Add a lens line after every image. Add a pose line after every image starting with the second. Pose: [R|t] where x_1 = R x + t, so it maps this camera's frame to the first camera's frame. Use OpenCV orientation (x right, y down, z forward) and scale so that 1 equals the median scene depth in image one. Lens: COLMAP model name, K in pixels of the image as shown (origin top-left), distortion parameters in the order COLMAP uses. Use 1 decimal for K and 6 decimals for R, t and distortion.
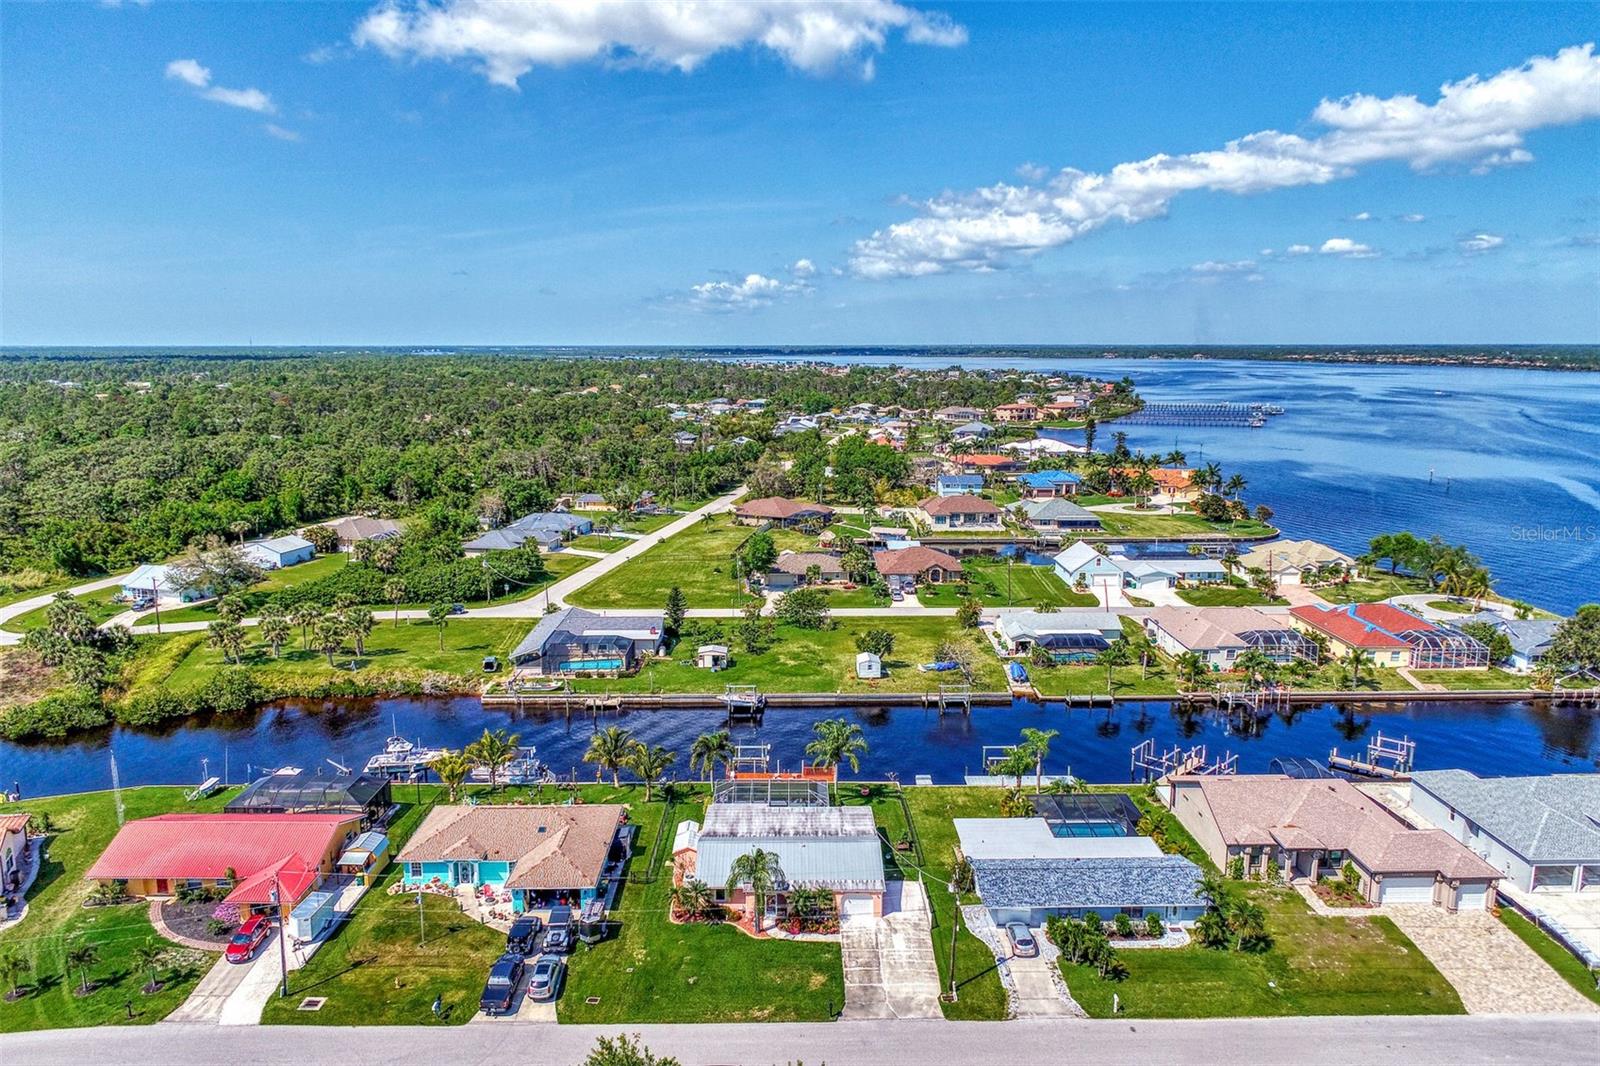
lens RADIAL K [[1094.2, 0, 800.0], [0, 1094.2, 533.0], [0, 0, 1]] dist [-0.003603, 0.001017]
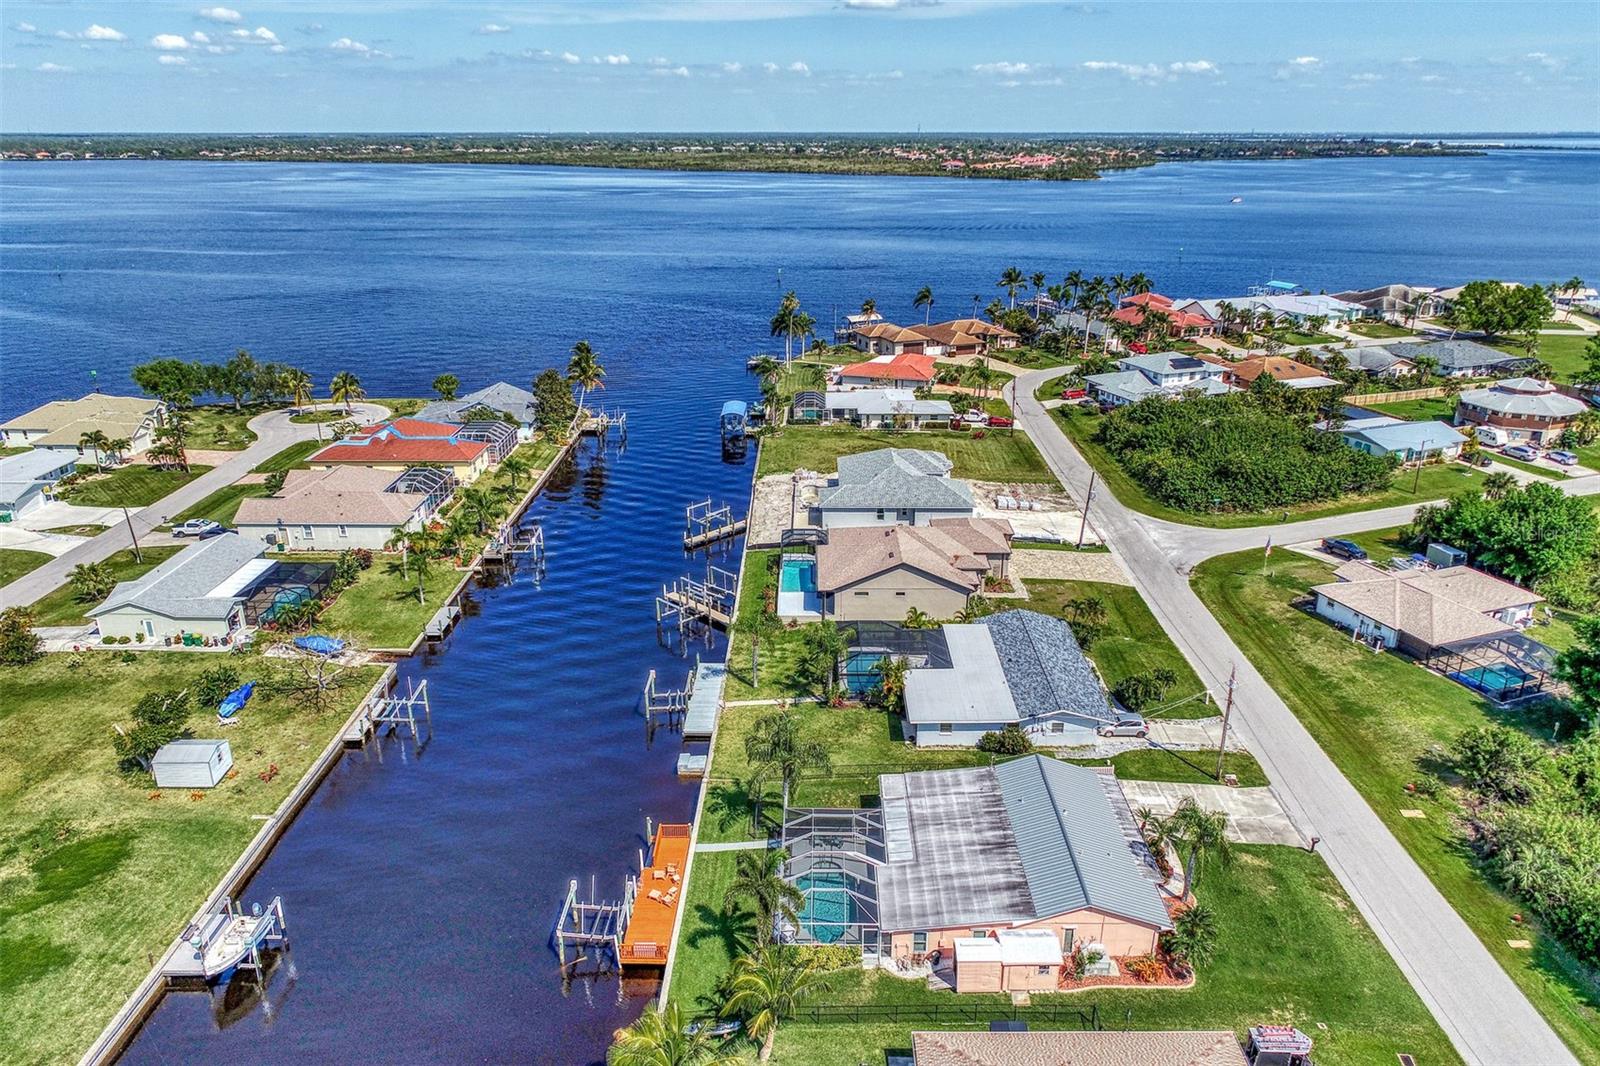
lens RADIAL K [[1094.2, 0, 800.0], [0, 1094.2, 533.0], [0, 0, 1]] dist [-0.003603, 0.001017]
pose [[0.006756, -0.341676, 0.939793, -0.101824], [0.169316, 0.926636, 0.335676, -0.027556], [-0.985539, 0.156854, 0.064111, 0.176772]]
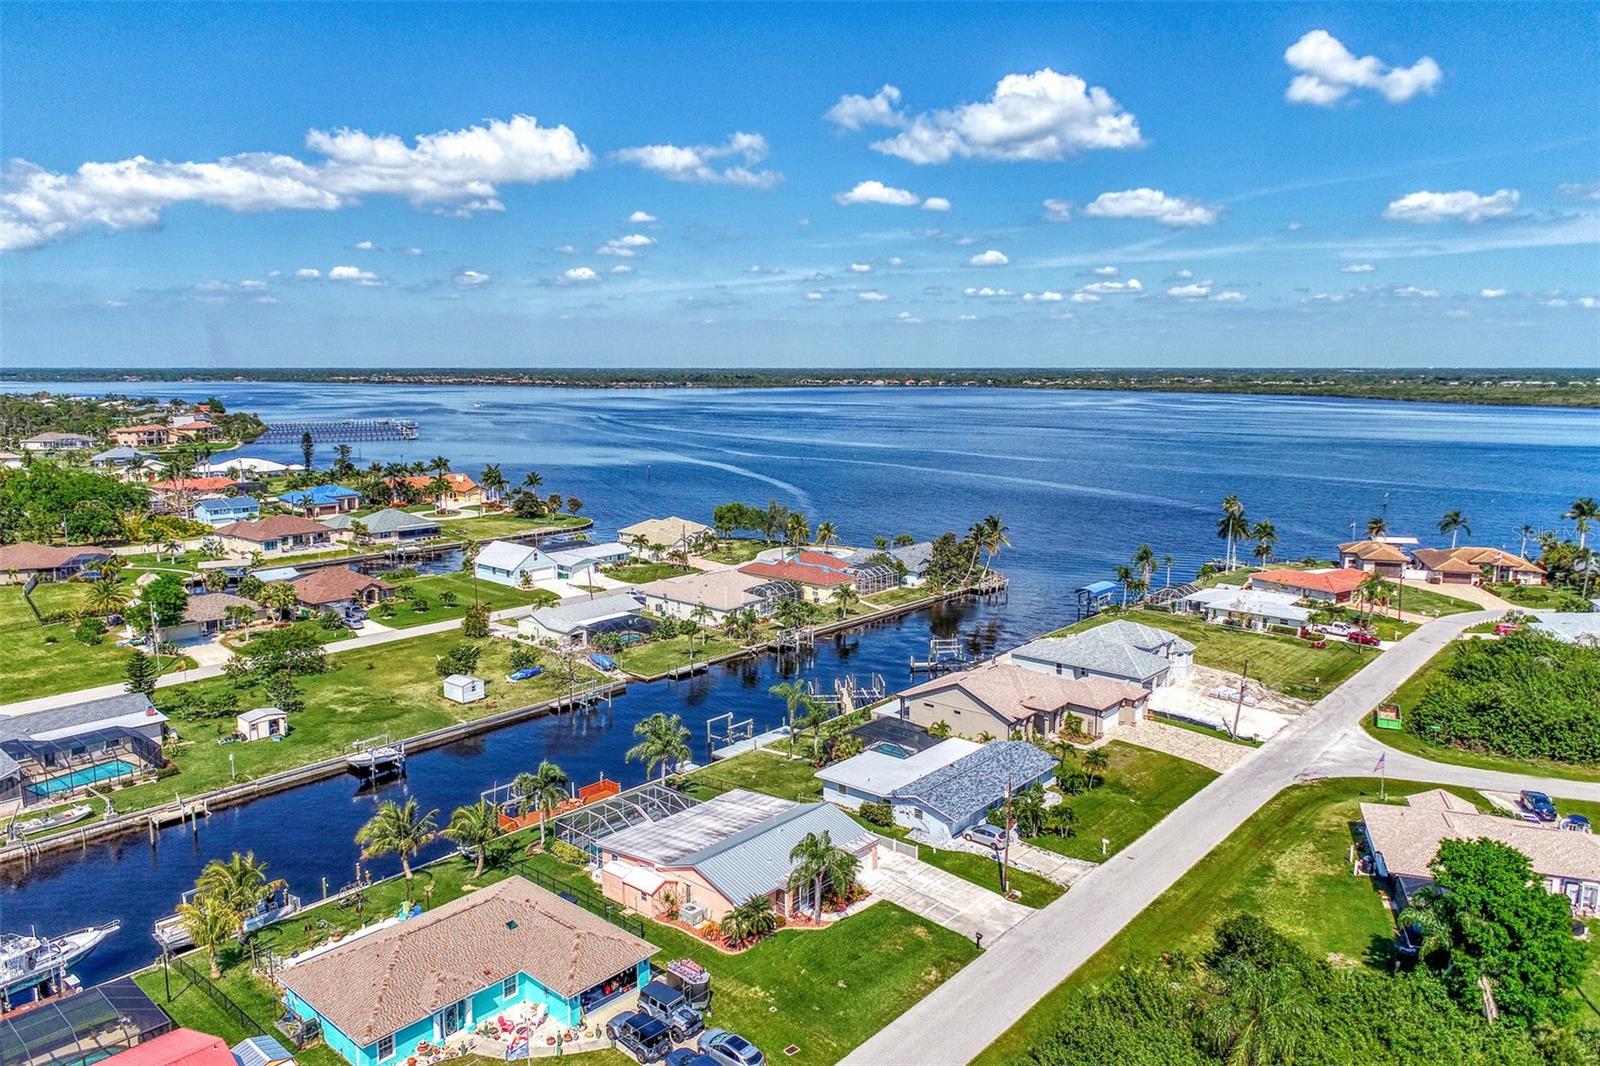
lens RADIAL K [[1099.2, 0, 800.0], [0, 1099.2, 533.0], [0, 0, 1]] dist [0.002841, 0.001448]
pose [[0.662810, -0.108315, 0.740912, -0.104680], [0.125777, 0.991528, 0.032434, 0.001076], [-0.738148, 0.071692, 0.670818, 0.054856]]
